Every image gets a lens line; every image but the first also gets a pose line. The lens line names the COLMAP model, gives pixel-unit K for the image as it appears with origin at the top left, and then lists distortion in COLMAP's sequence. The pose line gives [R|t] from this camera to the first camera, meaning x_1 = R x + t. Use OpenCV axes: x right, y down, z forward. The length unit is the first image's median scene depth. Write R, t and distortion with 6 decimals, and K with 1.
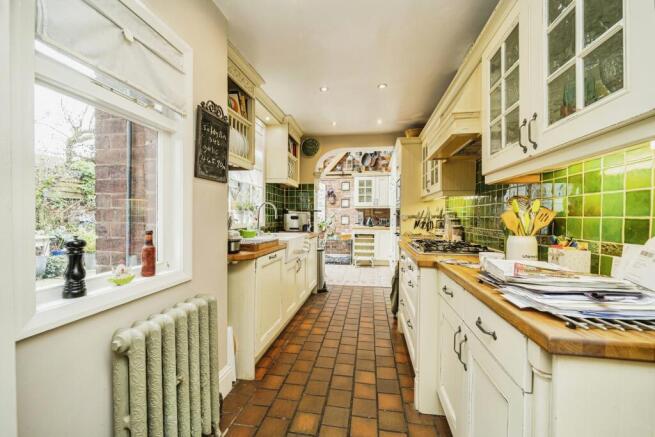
lens RADIAL K [[266.6, 0, 327.5], [0, 266.6, 218.5], [0, 0, 1]] dist [0.000311, 0.000014]
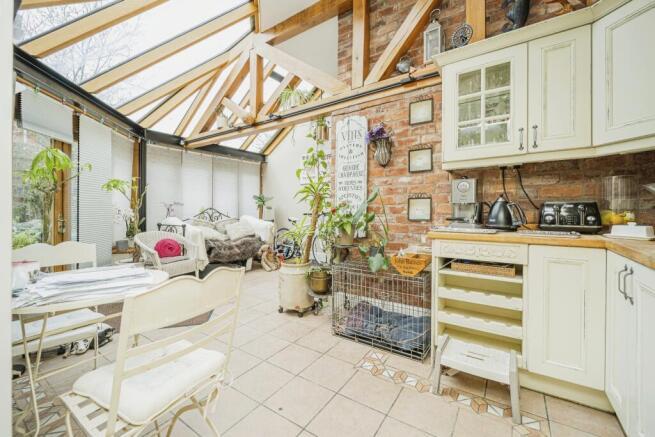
lens RADIAL K [[268.6, 0, 327.3], [0, 268.6, 208.1], [0, 0, 1]] dist [0.001298, 0.000087]
pose [[0.903549, -0.000107, -0.428485, 0.116229], [-0.002075, 0.999987, -0.004624, 0.007438], [0.428480, 0.005067, 0.903537, 0.684924]]
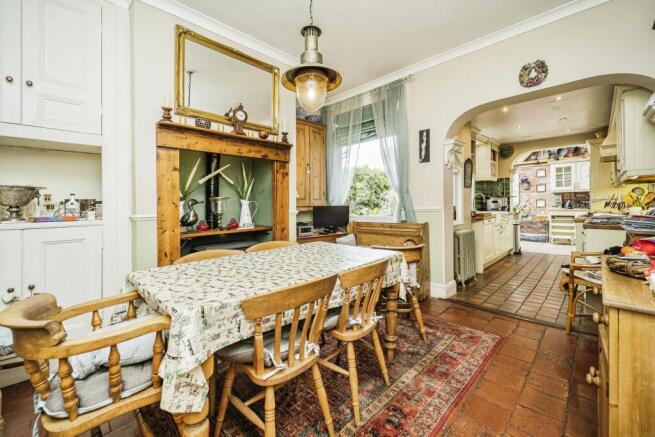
lens RADIAL K [[268.6, 0, 327.3], [0, 268.6, 208.1], [0, 0, 1]] dist [0.001298, 0.000087]
pose [[0.812391, -0.009603, -0.583034, -0.005100], [0.015649, 0.999863, 0.005336, 0.005919], [0.582903, -0.013458, 0.812430, -0.479524]]
